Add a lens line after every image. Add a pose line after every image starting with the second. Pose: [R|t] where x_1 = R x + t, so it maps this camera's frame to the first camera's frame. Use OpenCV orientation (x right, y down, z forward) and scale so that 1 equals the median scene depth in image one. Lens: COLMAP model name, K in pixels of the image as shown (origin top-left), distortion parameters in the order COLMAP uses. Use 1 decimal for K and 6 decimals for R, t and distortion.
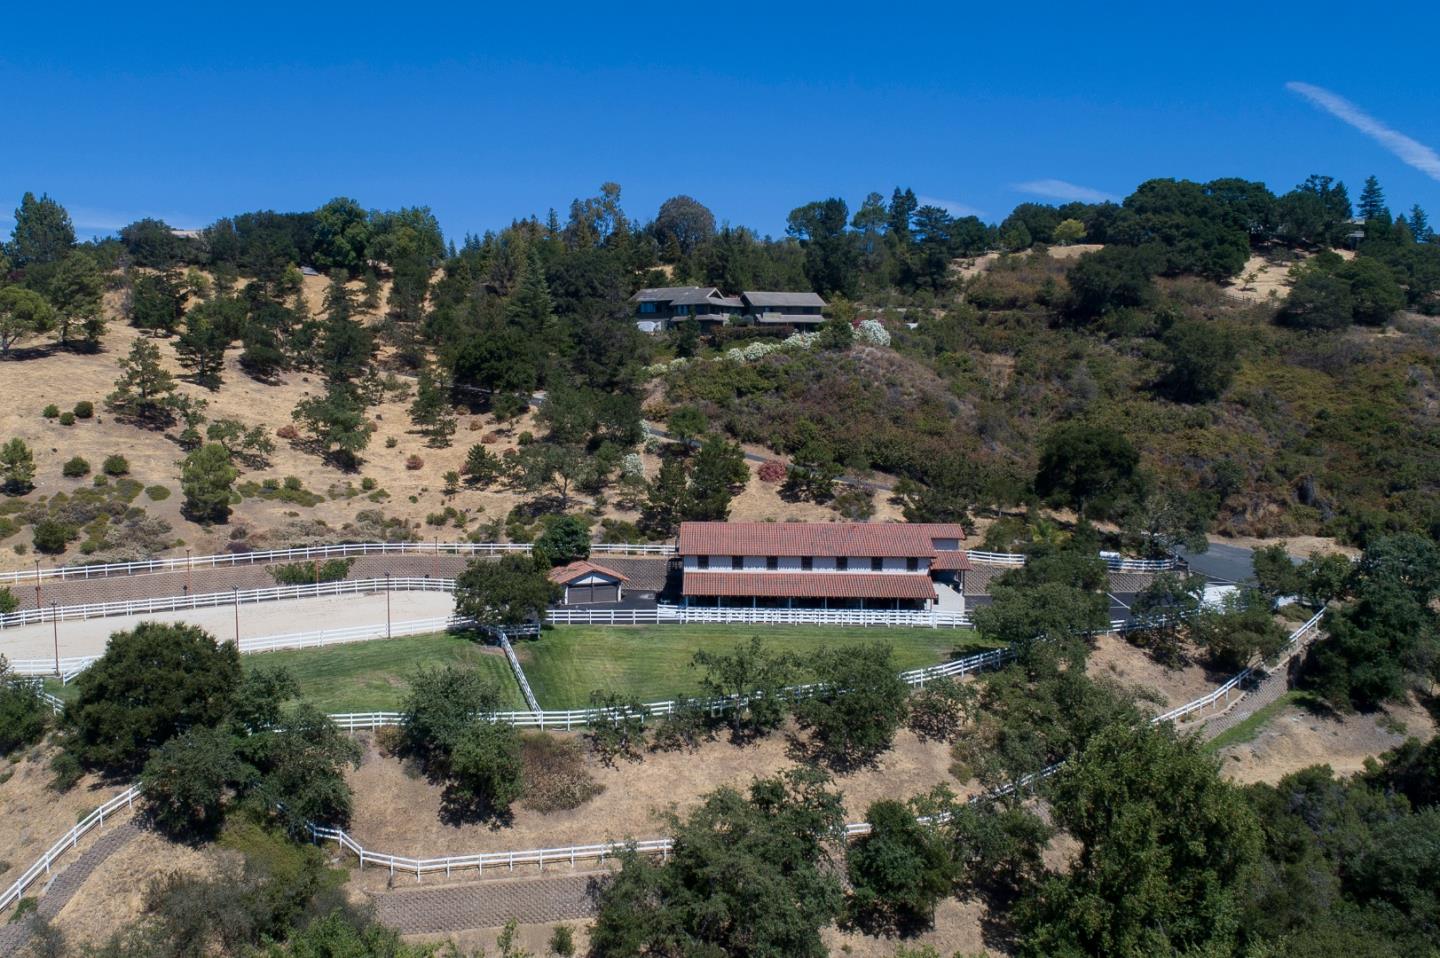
lens RADIAL K [[590.8, 0, 722.2], [0, 590.8, 464.0], [0, 0, 1]] dist [-0.001782, 0.000590]
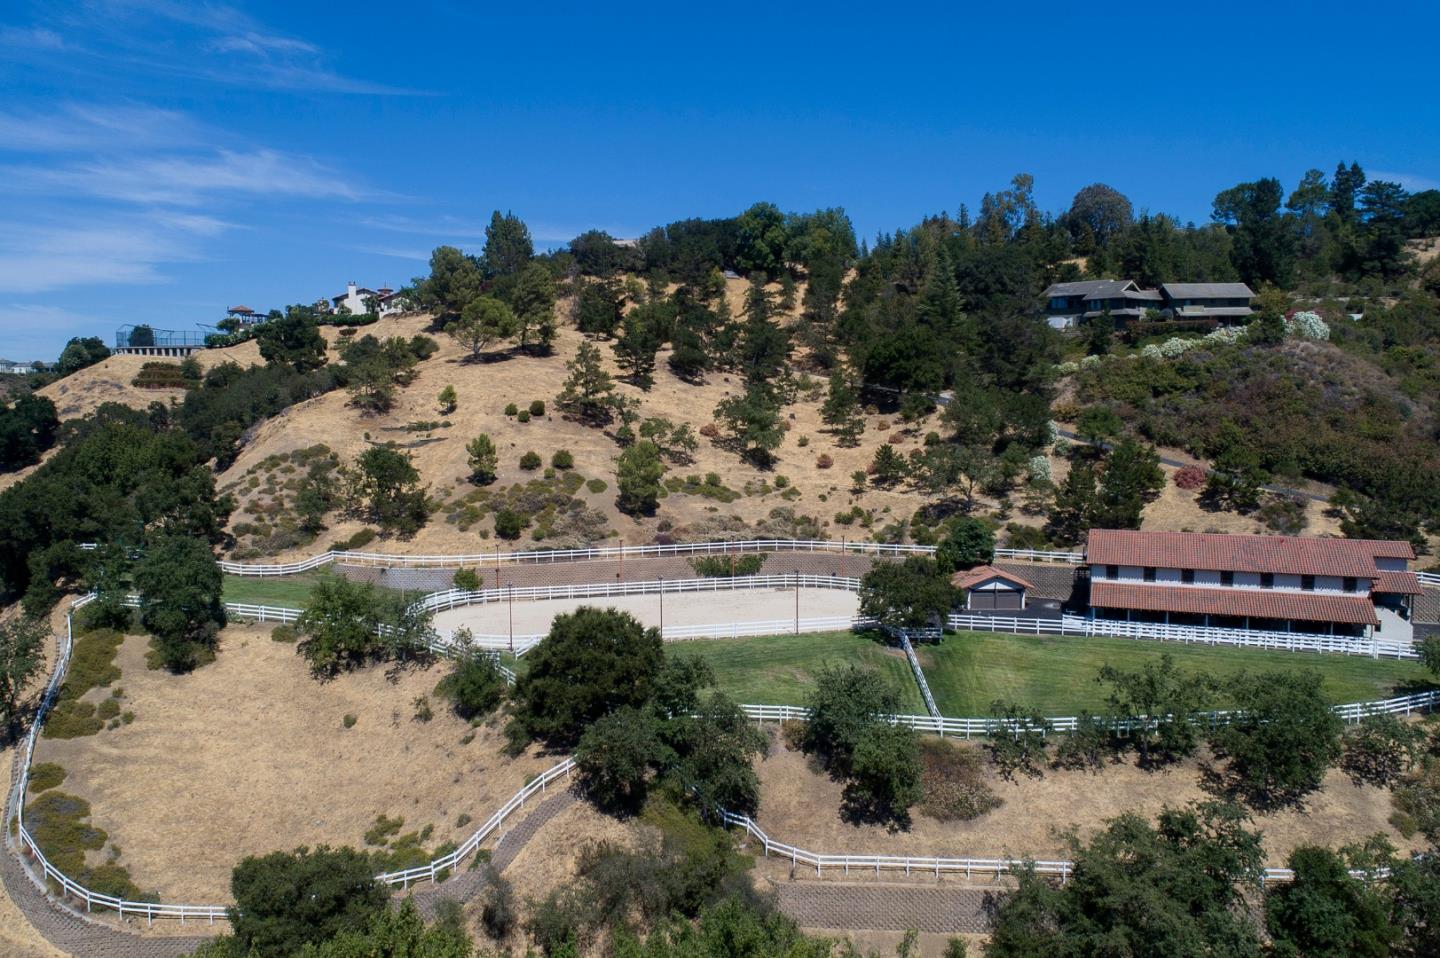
lens RADIAL K [[590.8, 0, 722.2], [0, 590.8, 464.0], [0, 0, 1]] dist [-0.001782, 0.000590]
pose [[0.988465, 0.017678, -0.150414, -0.528461], [-0.017604, 0.999843, 0.001823, 0.002889], [0.150423, 0.000846, 0.988621, -0.024249]]
